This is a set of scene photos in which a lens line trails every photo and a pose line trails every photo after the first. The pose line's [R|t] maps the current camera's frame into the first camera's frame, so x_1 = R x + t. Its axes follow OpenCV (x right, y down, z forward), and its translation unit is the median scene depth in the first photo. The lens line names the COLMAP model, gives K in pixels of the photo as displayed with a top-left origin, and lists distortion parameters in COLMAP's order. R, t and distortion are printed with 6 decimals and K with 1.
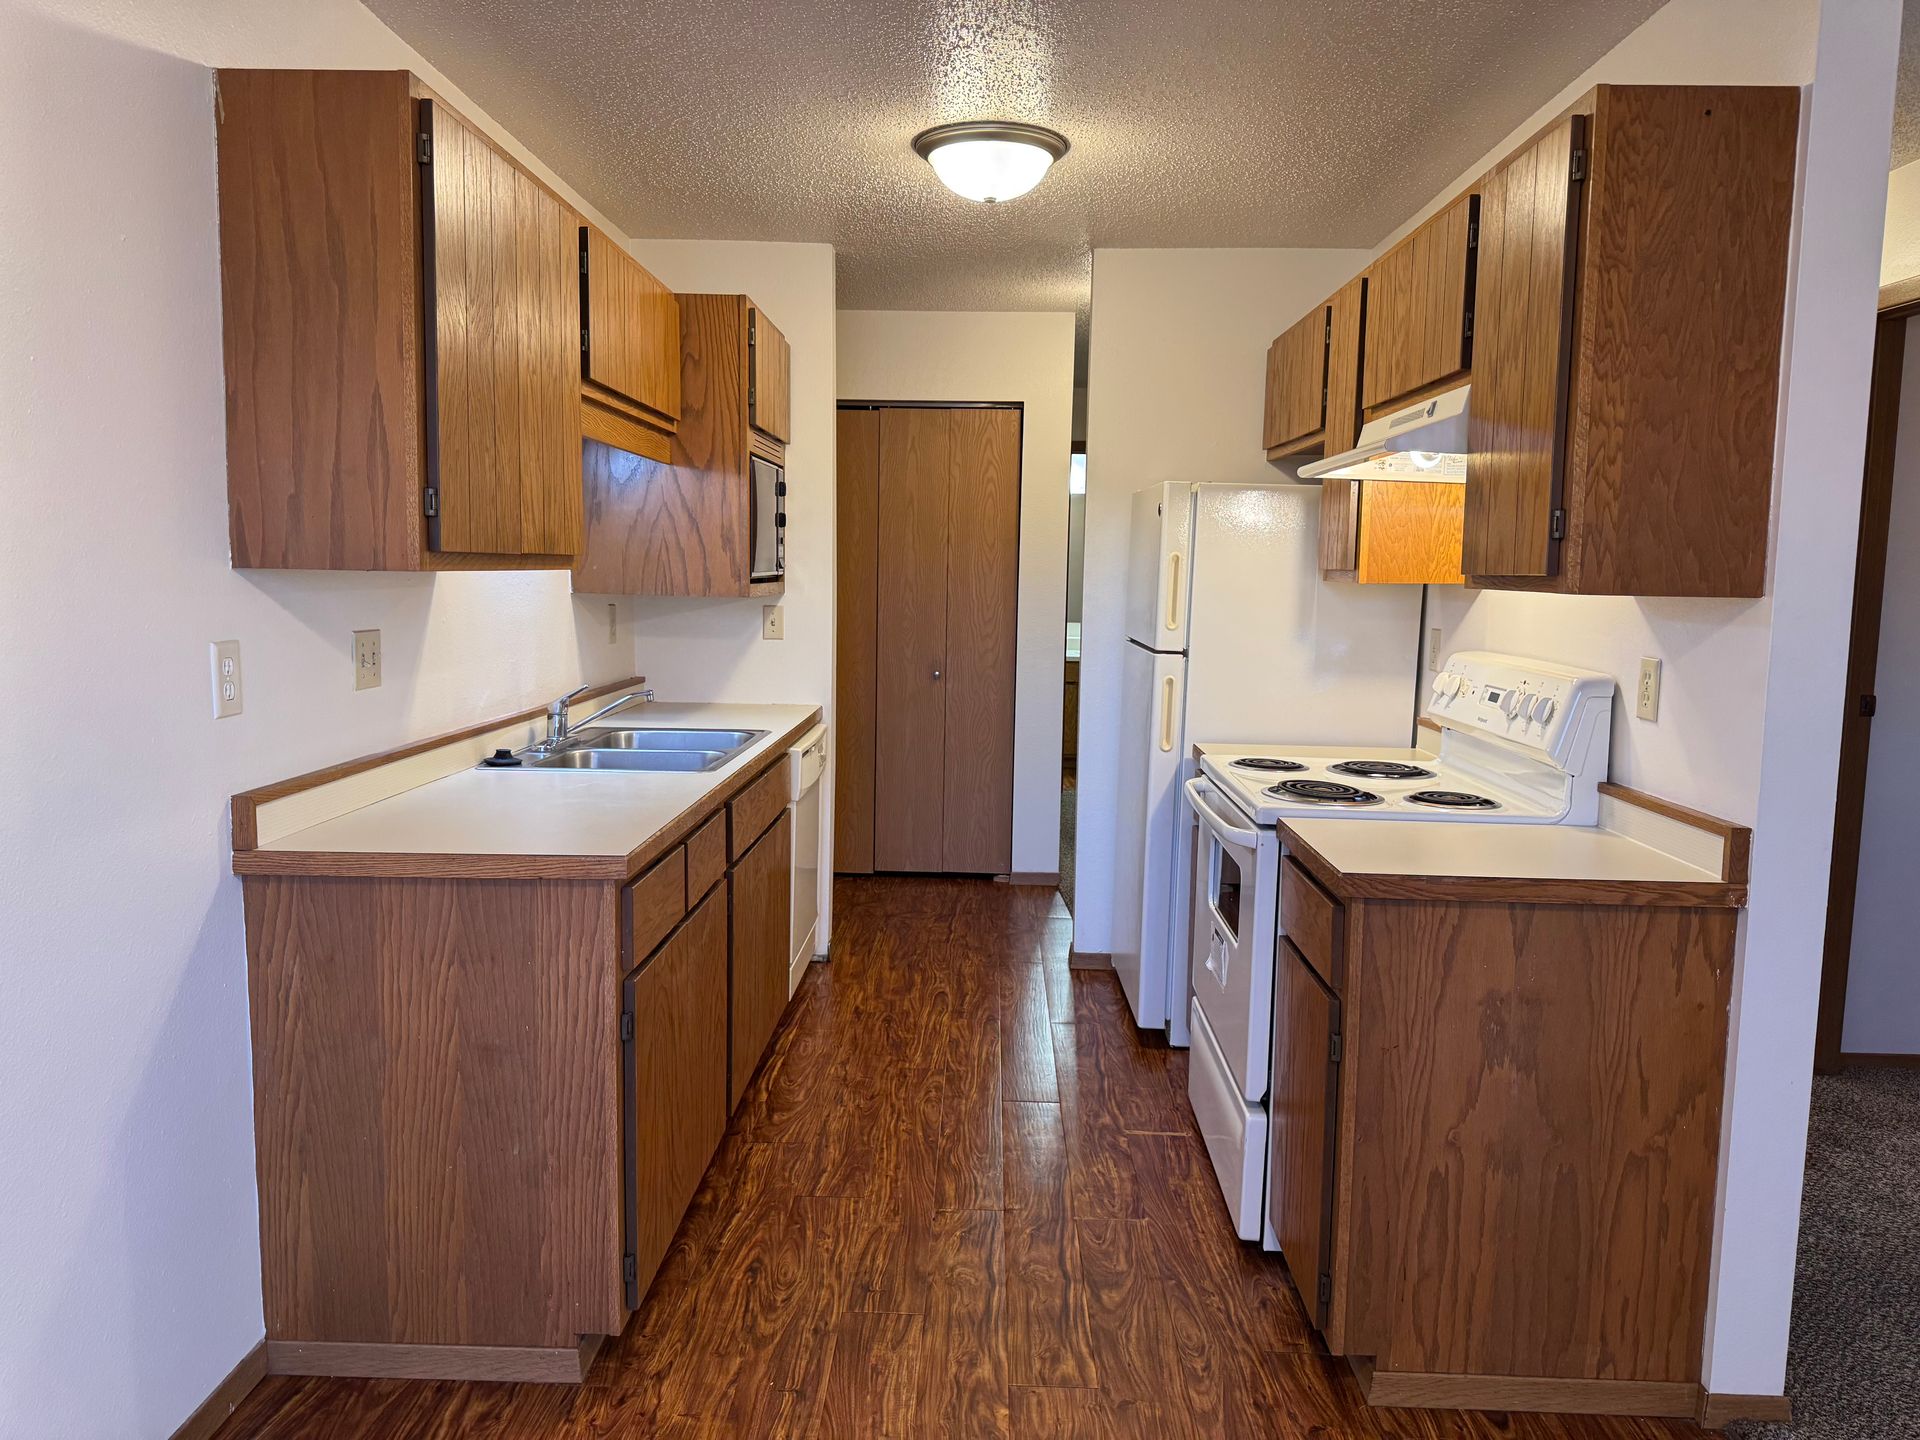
lens RADIAL K [[1353.4, 0, 952.2], [0, 1353.4, 711.6], [0, 0, 1]] dist [0.052745, -0.058381]
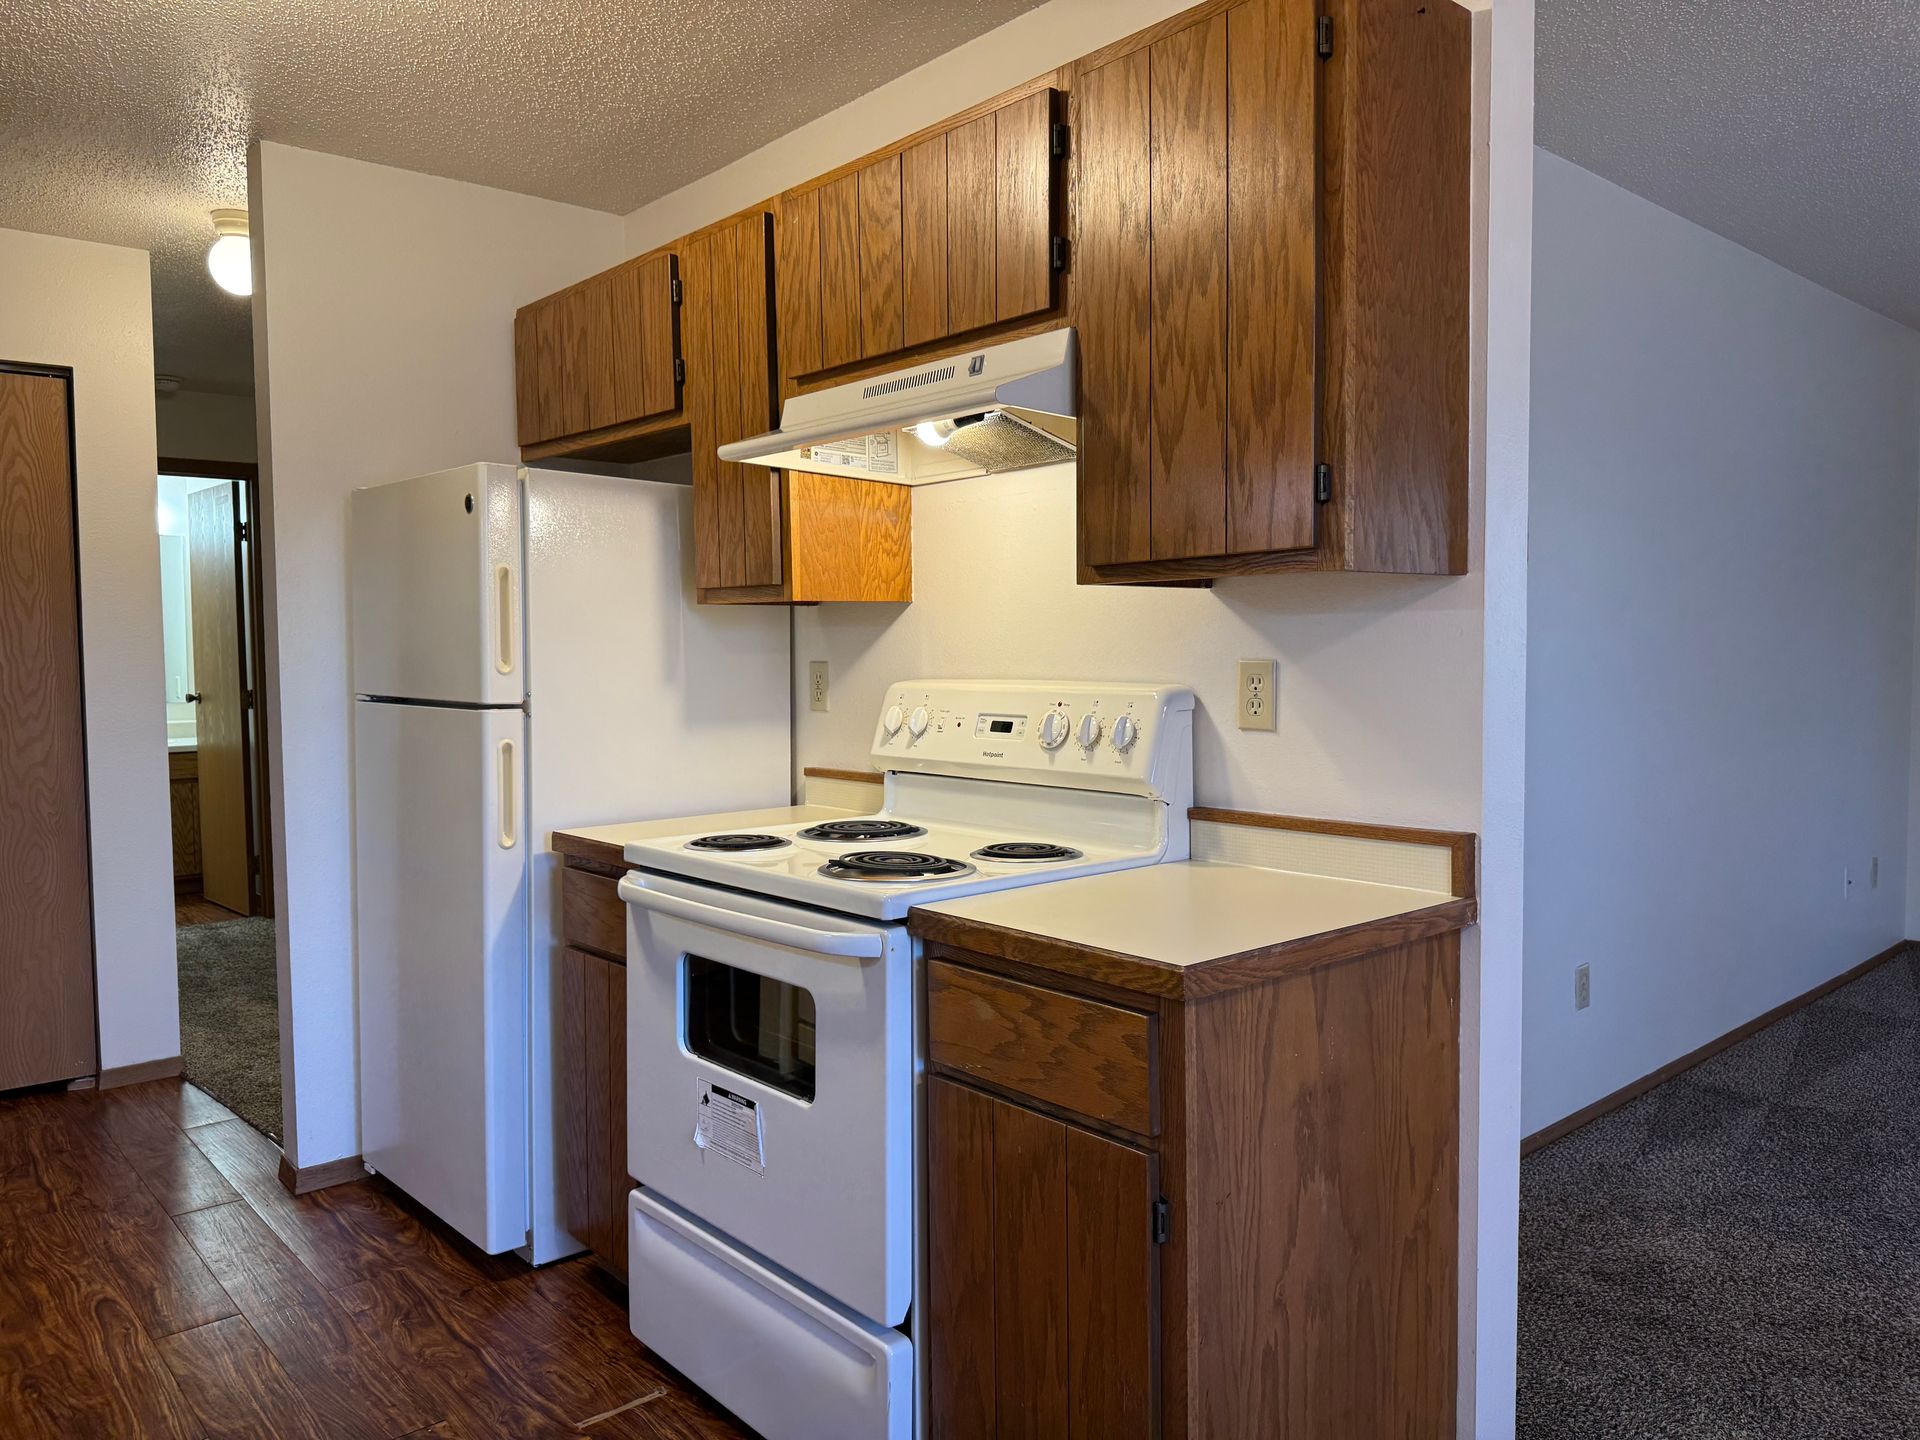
lens RADIAL K [[1353.4, 0, 997.9], [0, 1353.4, 721.6], [0, 0, 1]] dist [0.052745, -0.058381]
pose [[0.724346, -0.058922, 0.686914, -0.212025], [0.093421, 0.995540, -0.013115, -0.004020], [-0.683078, 0.073672, 0.726620, 0.477744]]
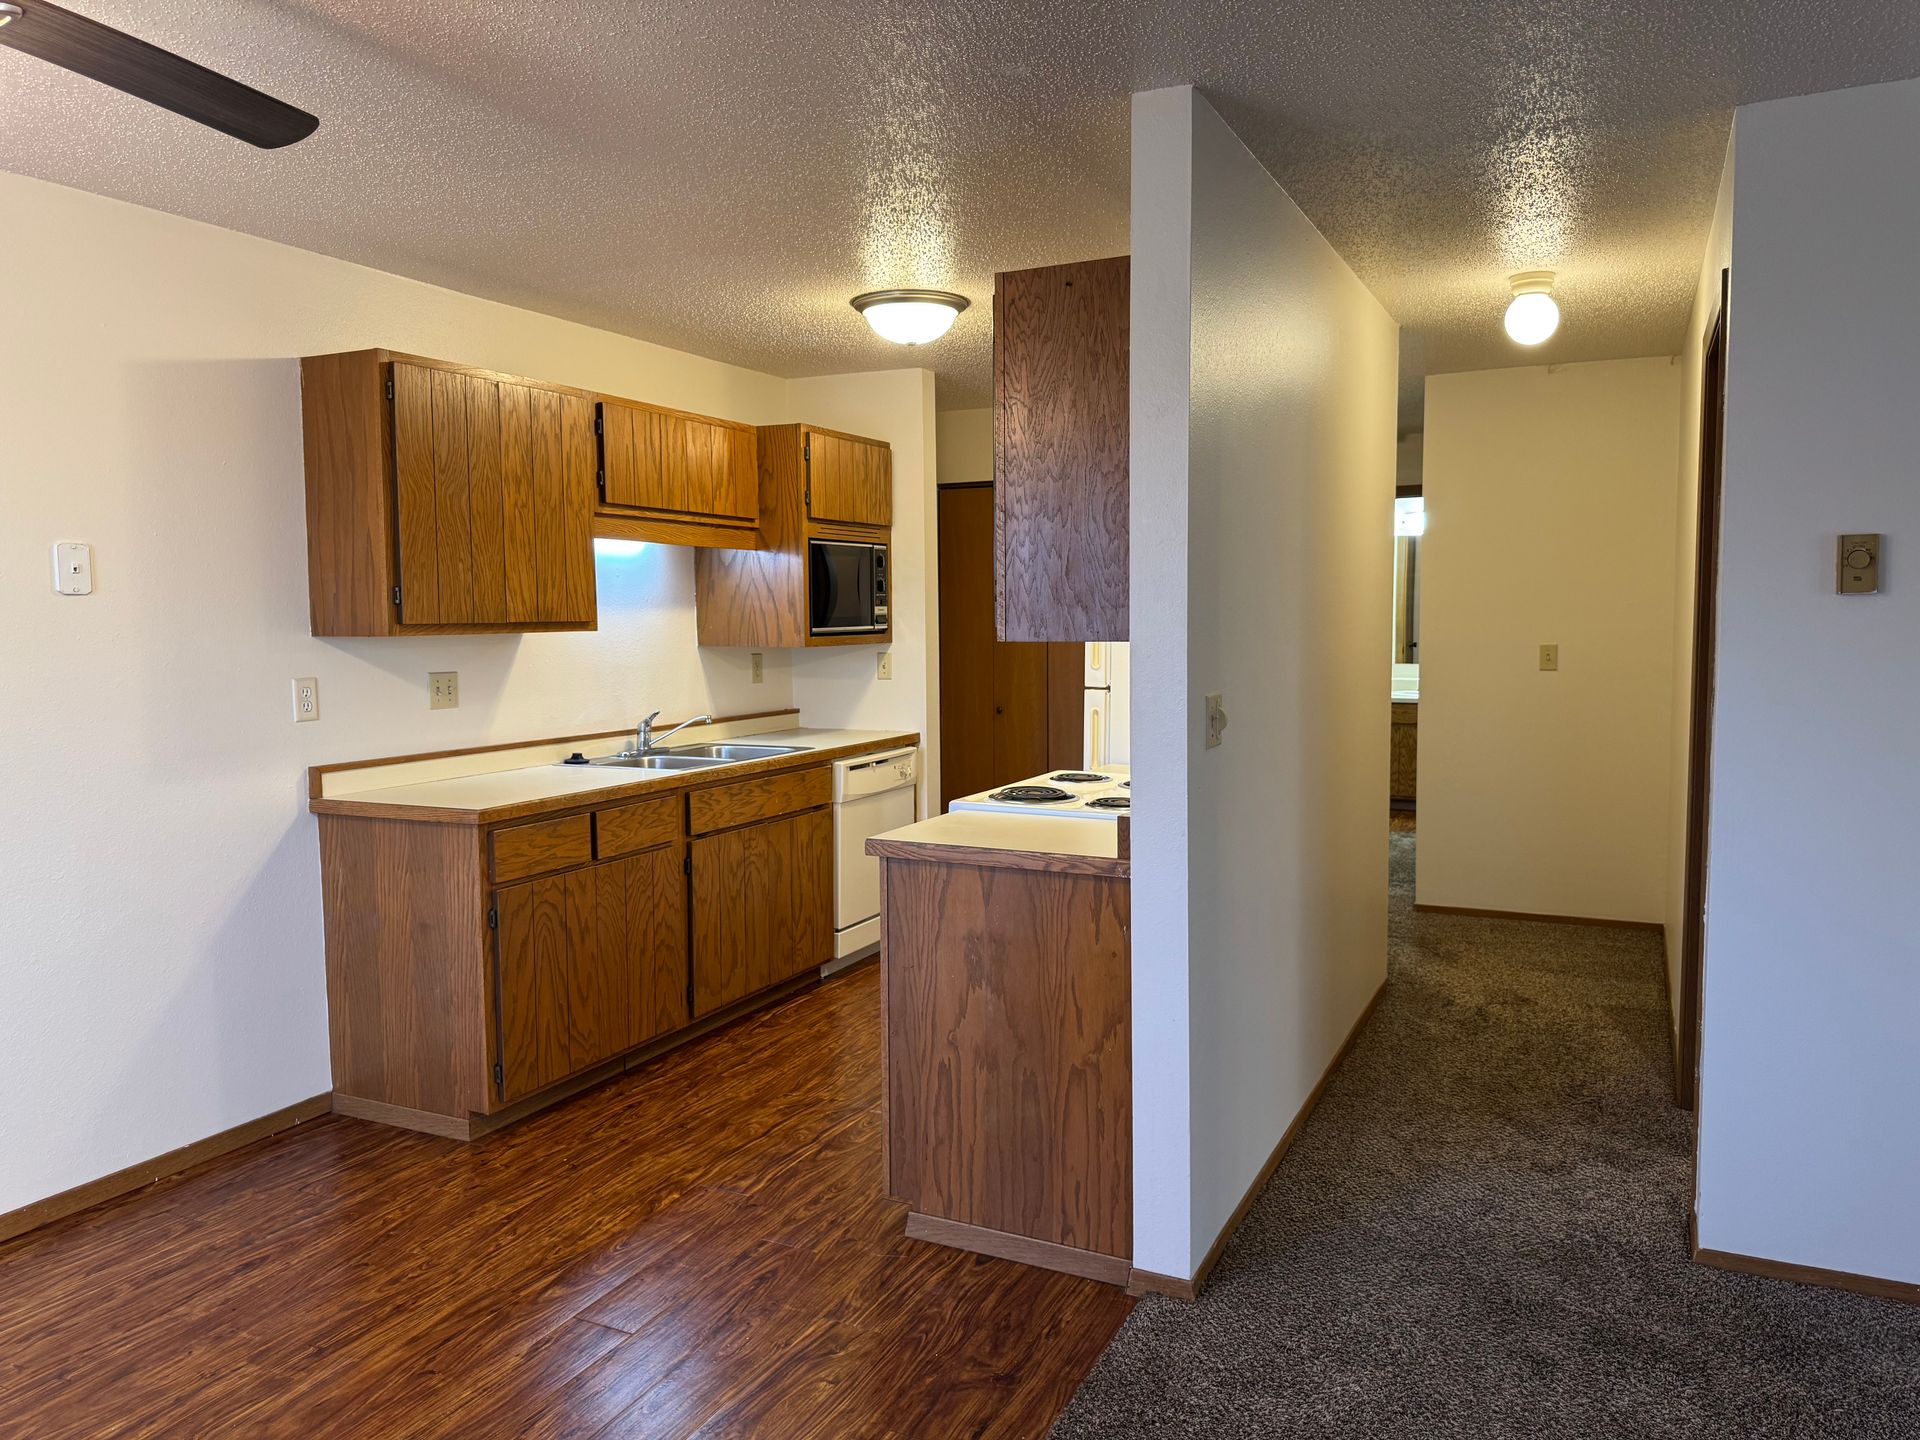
lens RADIAL K [[1353.4, 0, 981.6], [0, 1353.4, 709.4], [0, 0, 1]] dist [0.052745, -0.058381]
pose [[0.912009, 0.005651, -0.410132, 0.837267], [-0.020570, 0.999277, -0.031974, 0.023401], [0.409655, 0.037597, 0.911465, -0.204684]]
